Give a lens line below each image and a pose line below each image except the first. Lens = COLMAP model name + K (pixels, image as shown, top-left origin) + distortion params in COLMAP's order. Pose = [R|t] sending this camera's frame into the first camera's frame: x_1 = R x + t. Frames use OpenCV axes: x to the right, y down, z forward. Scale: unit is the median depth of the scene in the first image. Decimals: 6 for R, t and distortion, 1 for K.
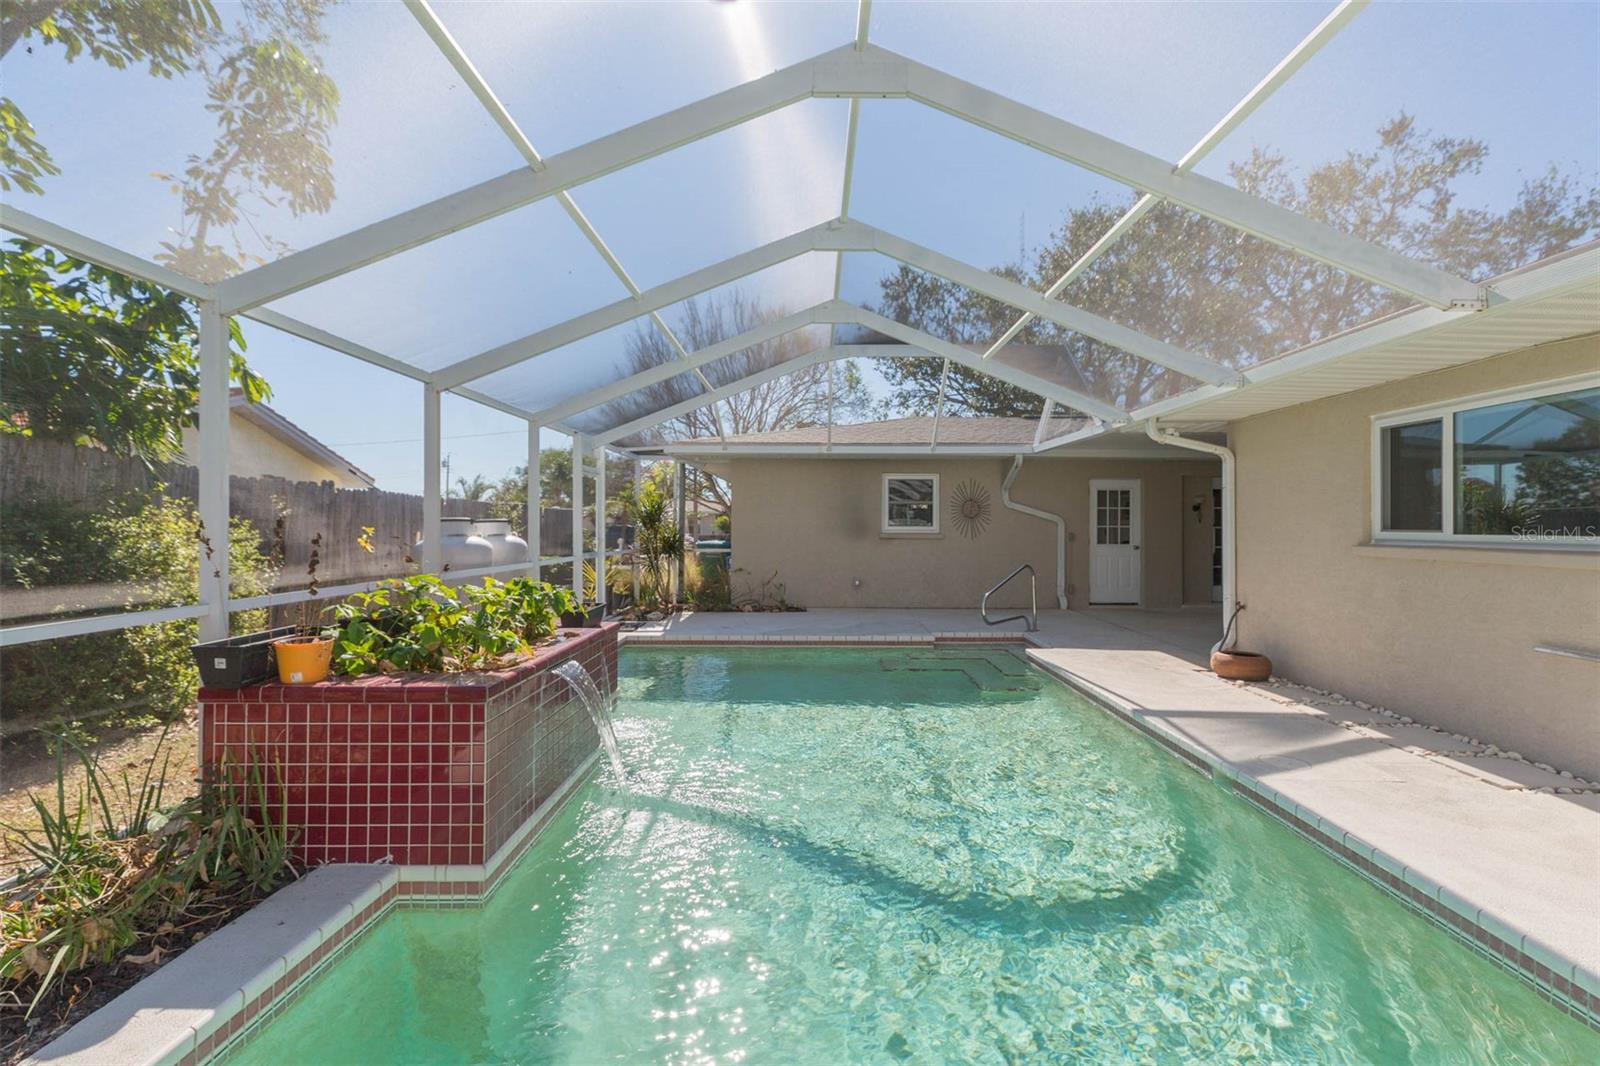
lens RADIAL K [[716.9, 0, 803.9], [0, 716.9, 518.4], [0, 0, 1]] dist [0.000839, -0.000014]
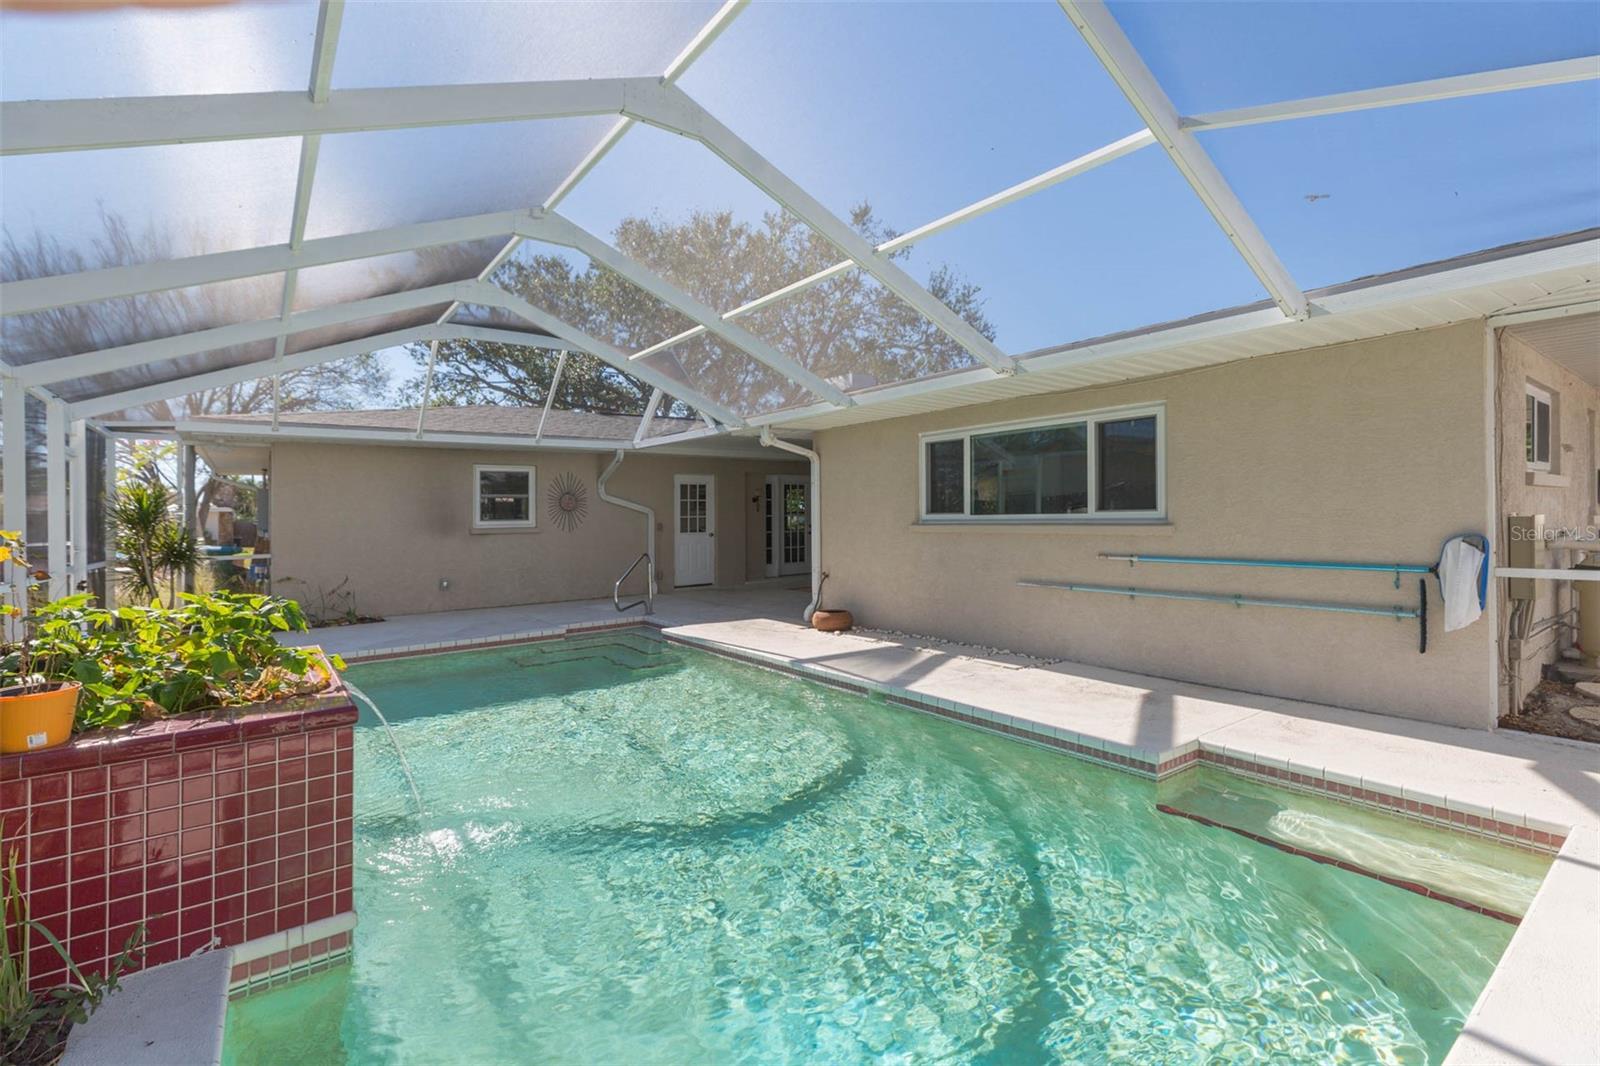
lens RADIAL K [[716.9, 0, 803.3], [0, 716.9, 521.3], [0, 0, 1]] dist [0.000839, -0.000014]
pose [[0.802848, -0.023981, 0.595701, -0.147167], [0.016197, 0.999699, 0.018416, 0.000887], [-0.595964, -0.005137, 0.802995, -0.007093]]
